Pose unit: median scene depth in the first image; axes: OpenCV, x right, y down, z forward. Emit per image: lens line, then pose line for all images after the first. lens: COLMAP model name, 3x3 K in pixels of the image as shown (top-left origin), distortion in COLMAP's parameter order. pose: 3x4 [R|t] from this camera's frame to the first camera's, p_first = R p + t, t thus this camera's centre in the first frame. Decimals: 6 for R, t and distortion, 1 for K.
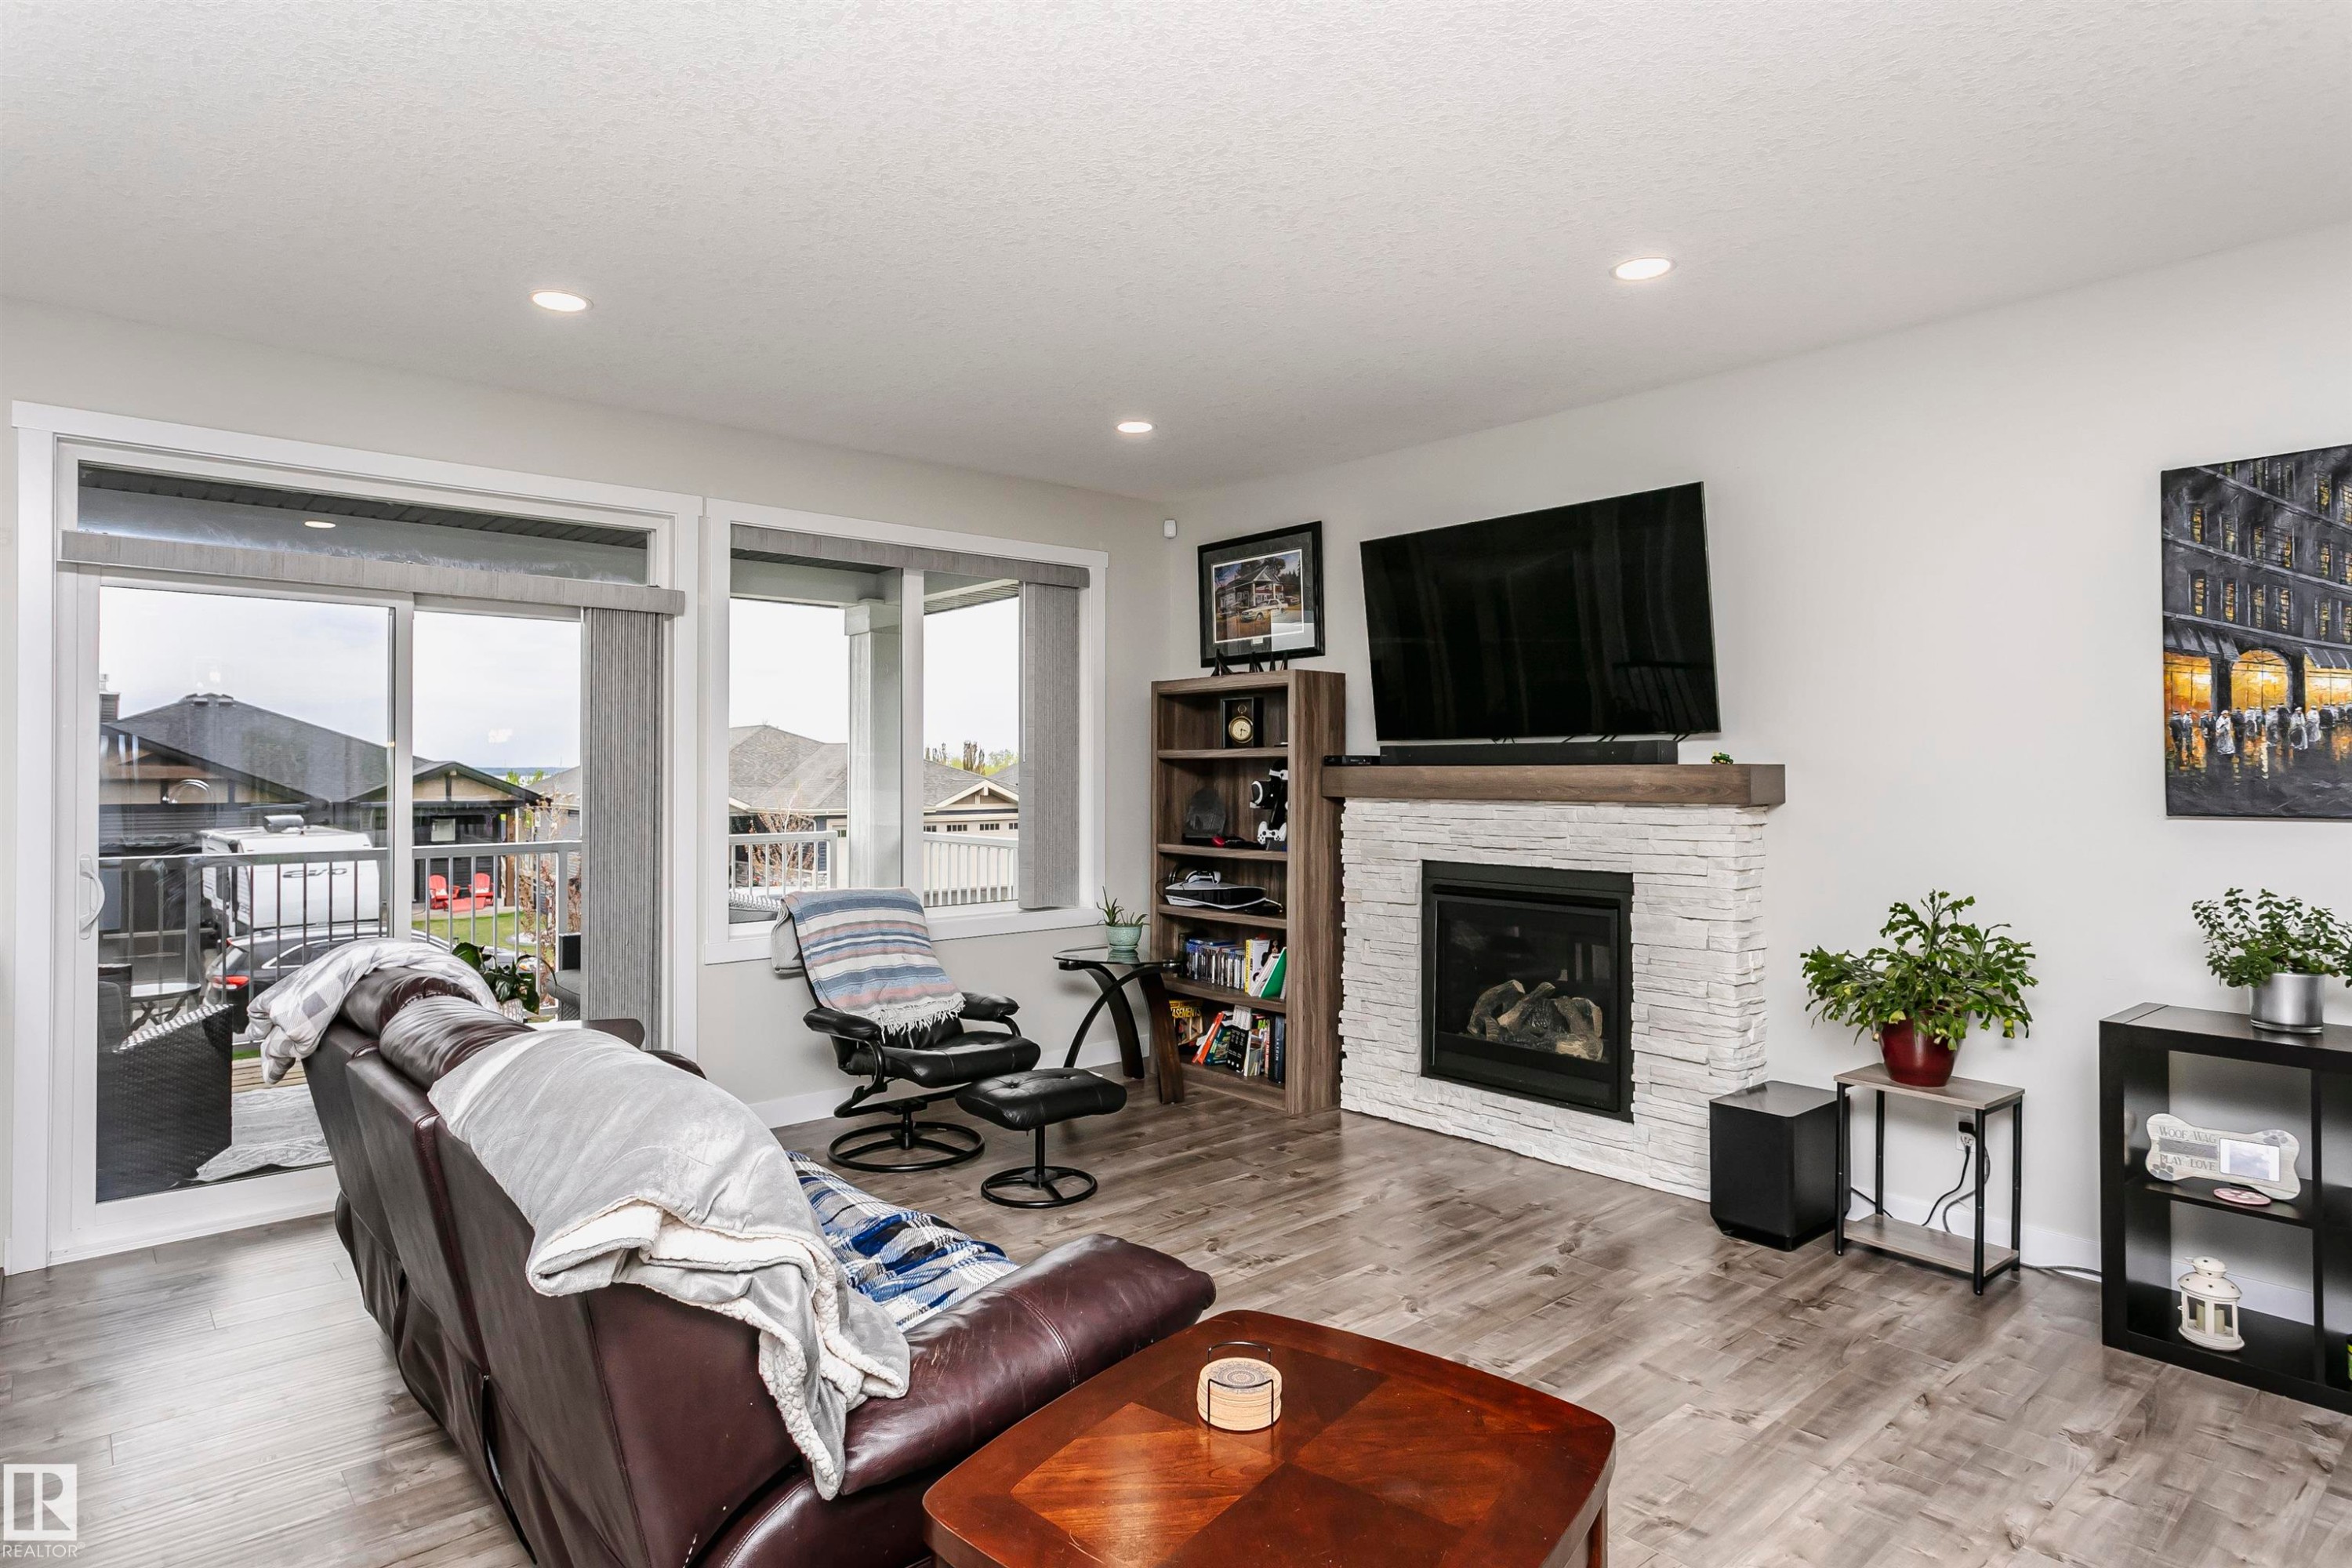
lens RADIAL K [[1287.1, 0, 1160.4], [0, 1287.1, 741.6], [0, 0, 1]] dist [0.003813, 0.000739]
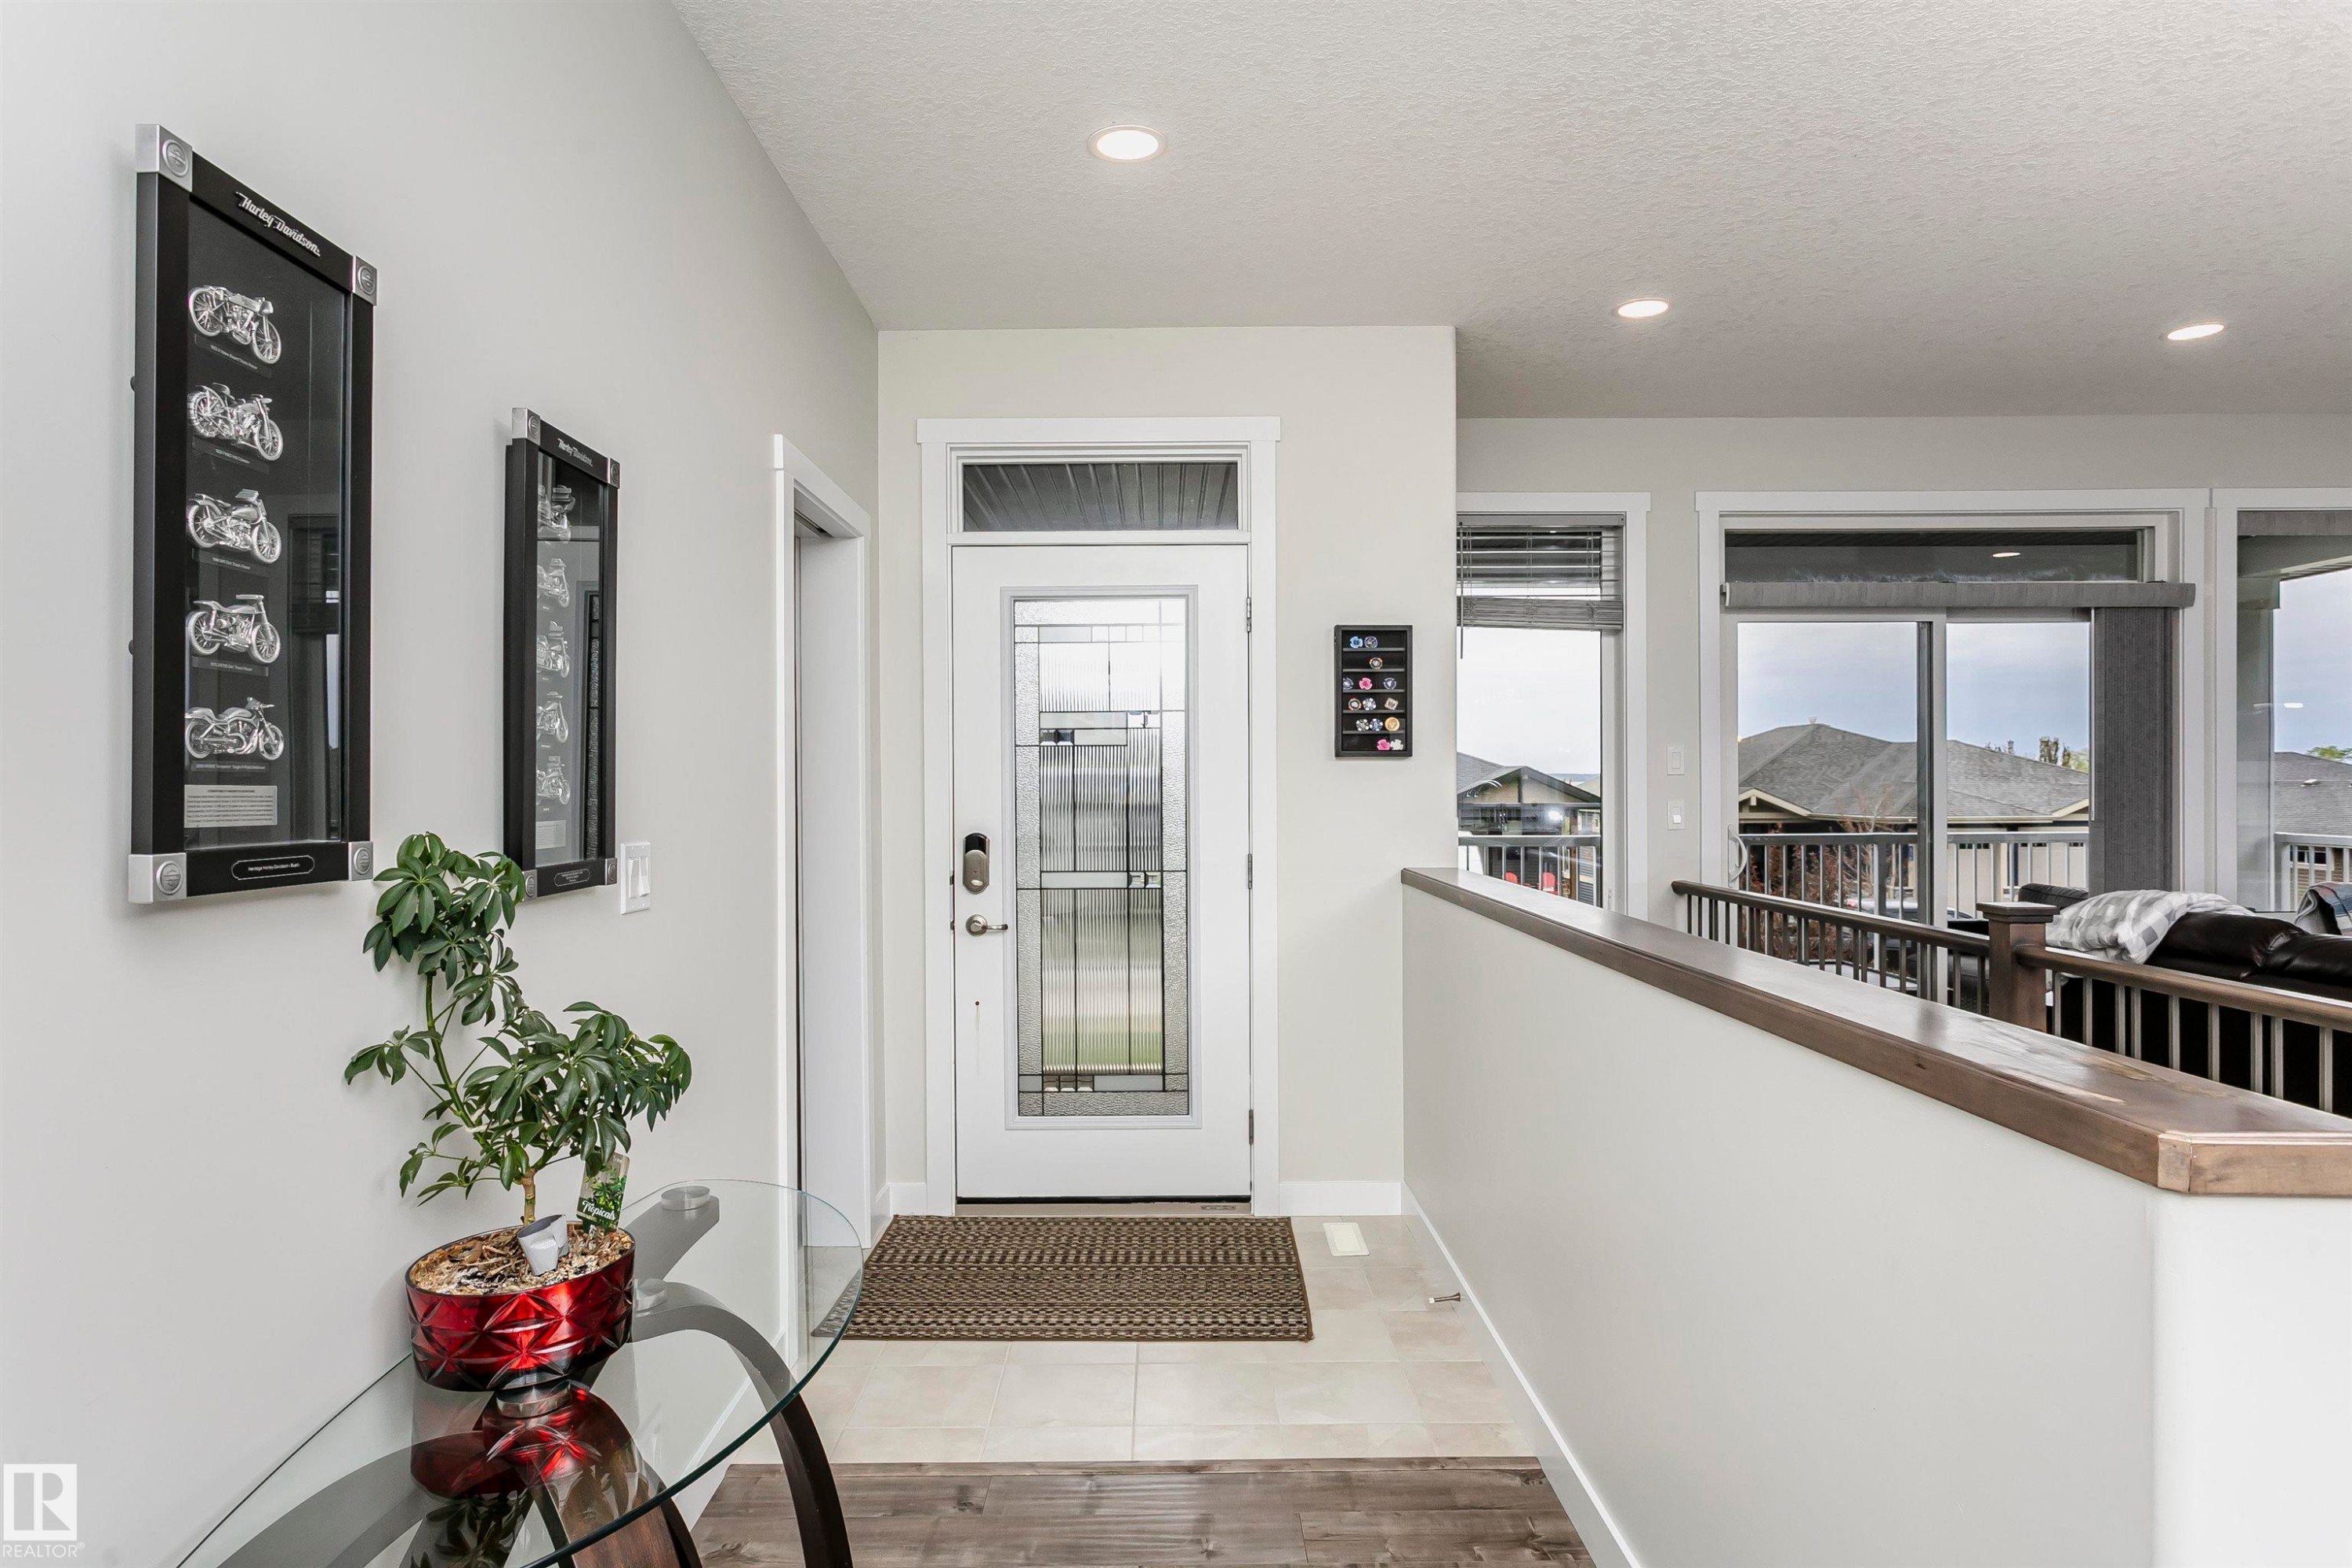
lens RADIAL K [[1362.6, 0, 1176.0], [0, 1362.6, 784.0], [0, 0, 1]] dist [0.001447, -0.000050]
pose [[0.755716, -0.004067, -0.654887, -0.304535], [0.022440, 0.999554, 0.019687, 0.003462], [0.654515, -0.029574, 0.755471, -0.397548]]
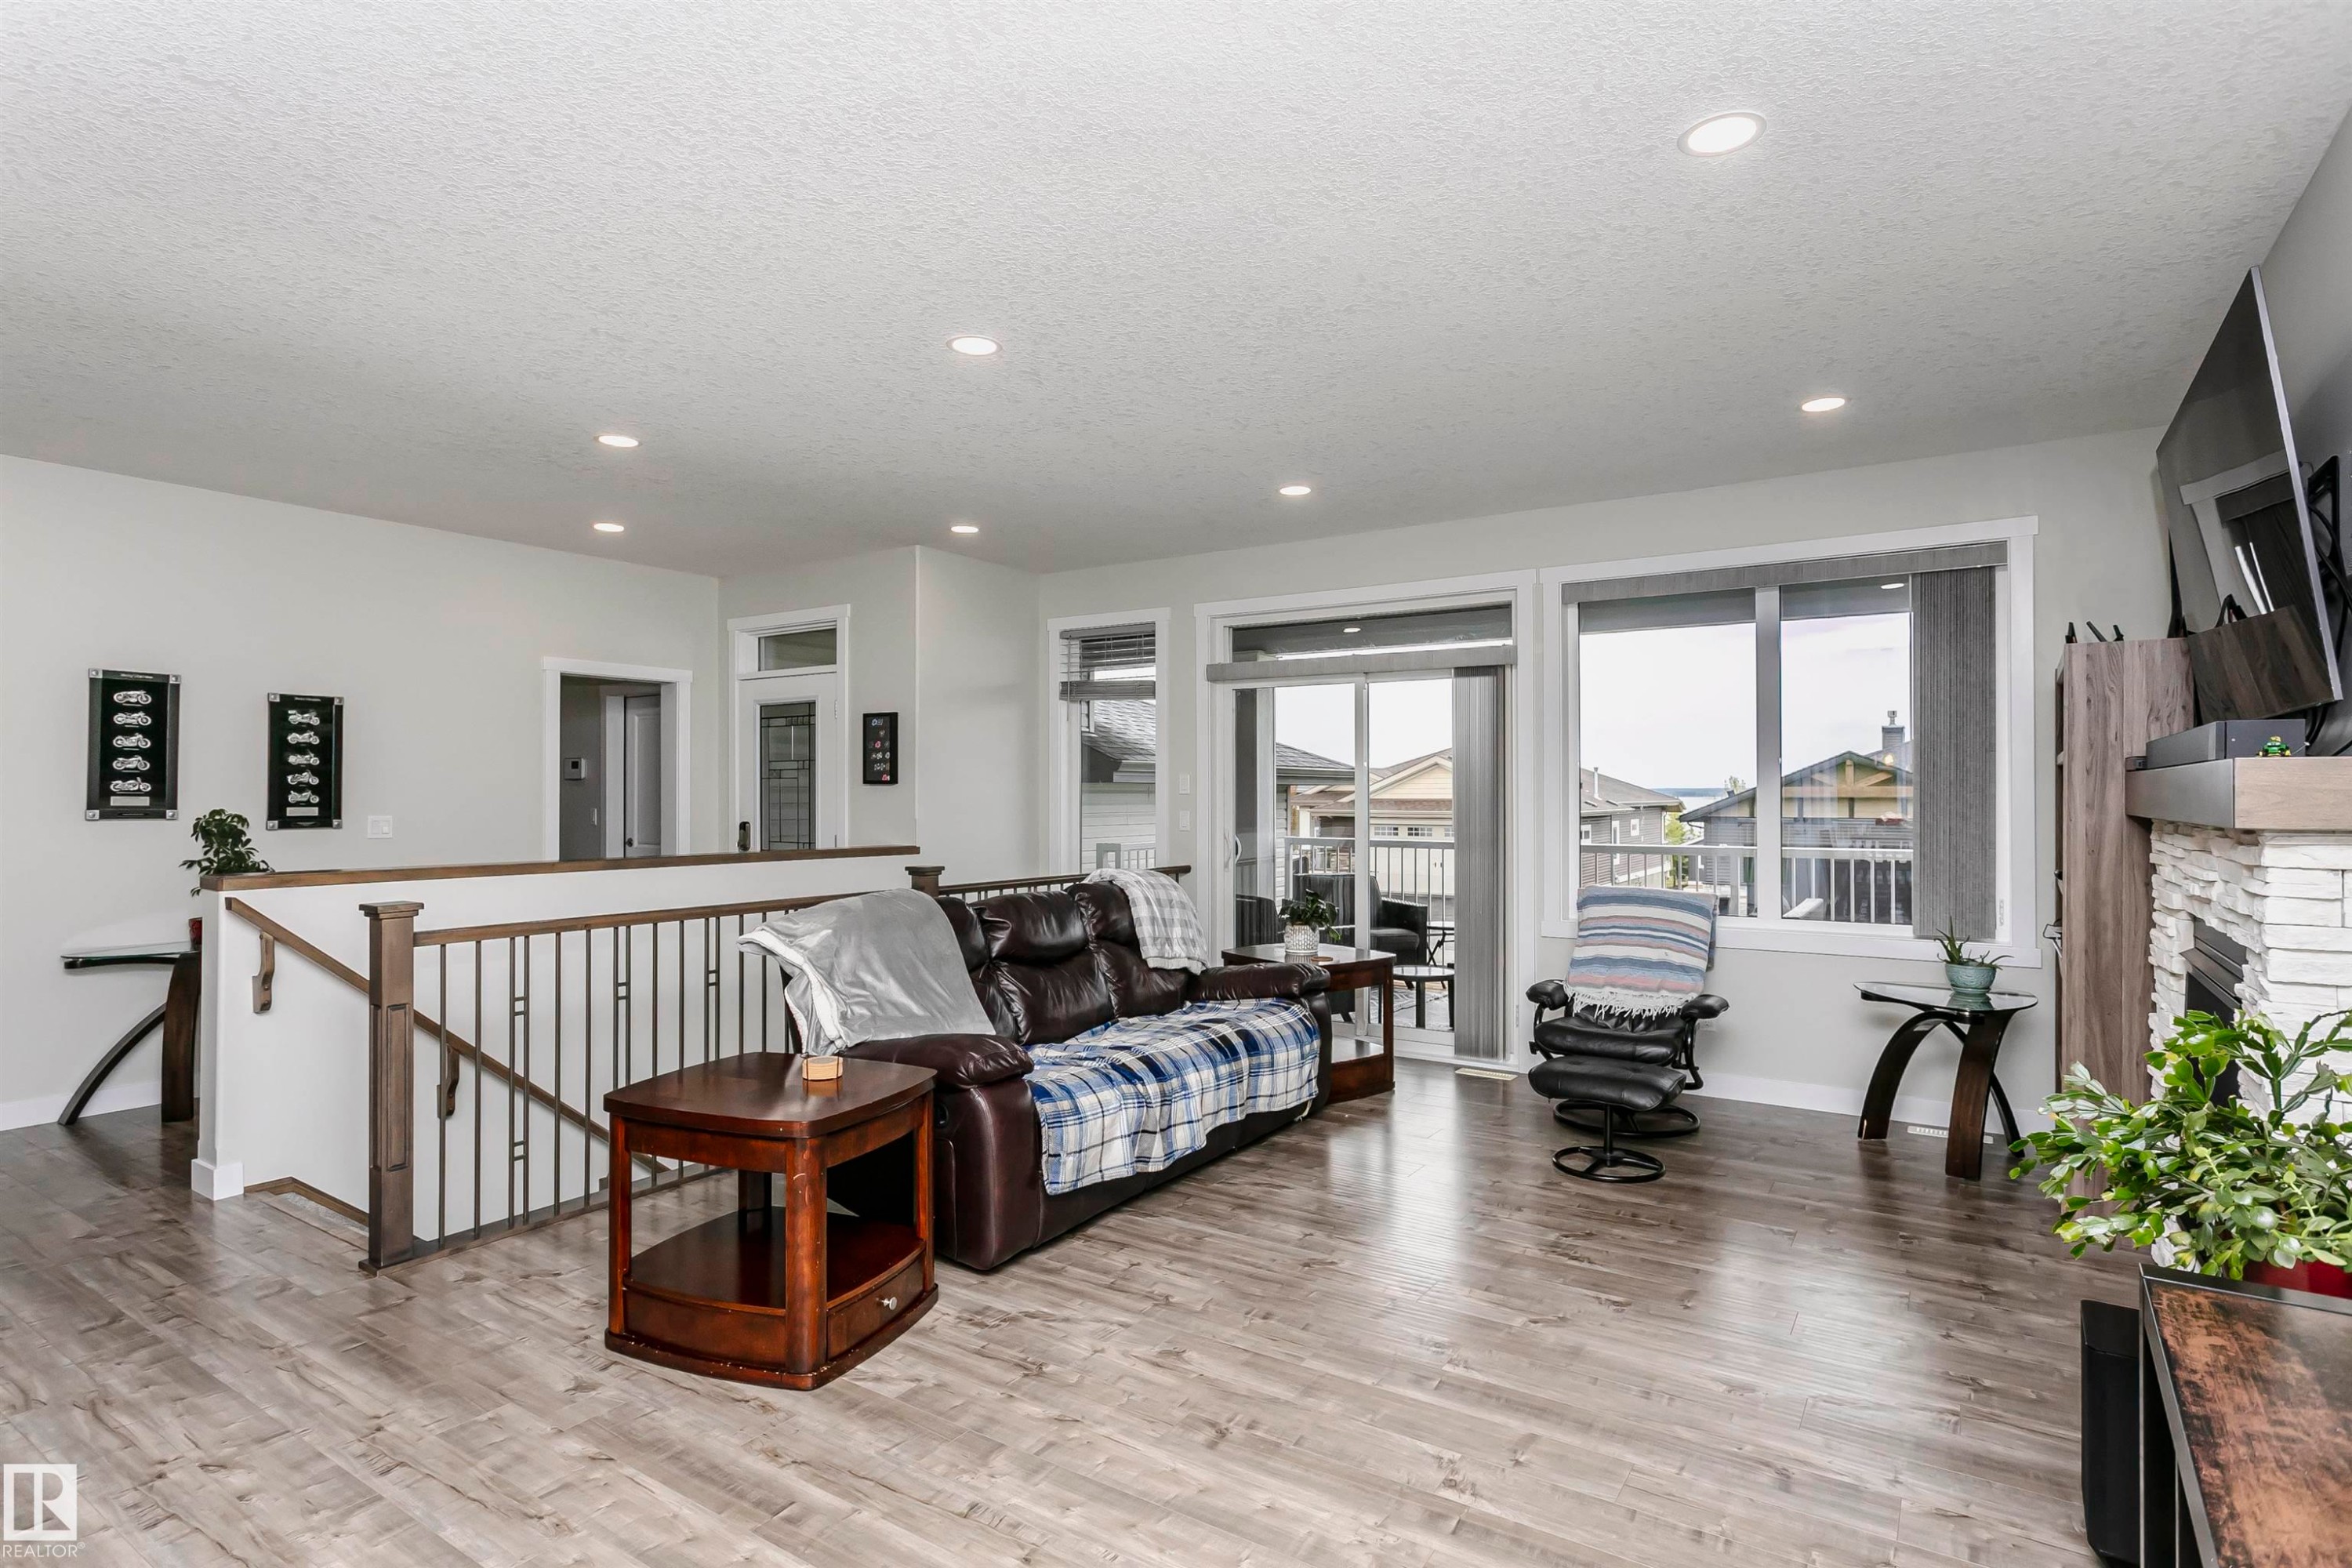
lens RADIAL K [[1195.1, 0, 1176.0], [0, 1195.1, 784.0], [0, 0, 1]] dist [0.000053, -0.000081]
pose [[0.265685, -0.007059, -0.964034, 0.785669], [0.022357, 0.999749, -0.001159, 0.017185], [0.963801, -0.021245, 0.265776, 0.385608]]
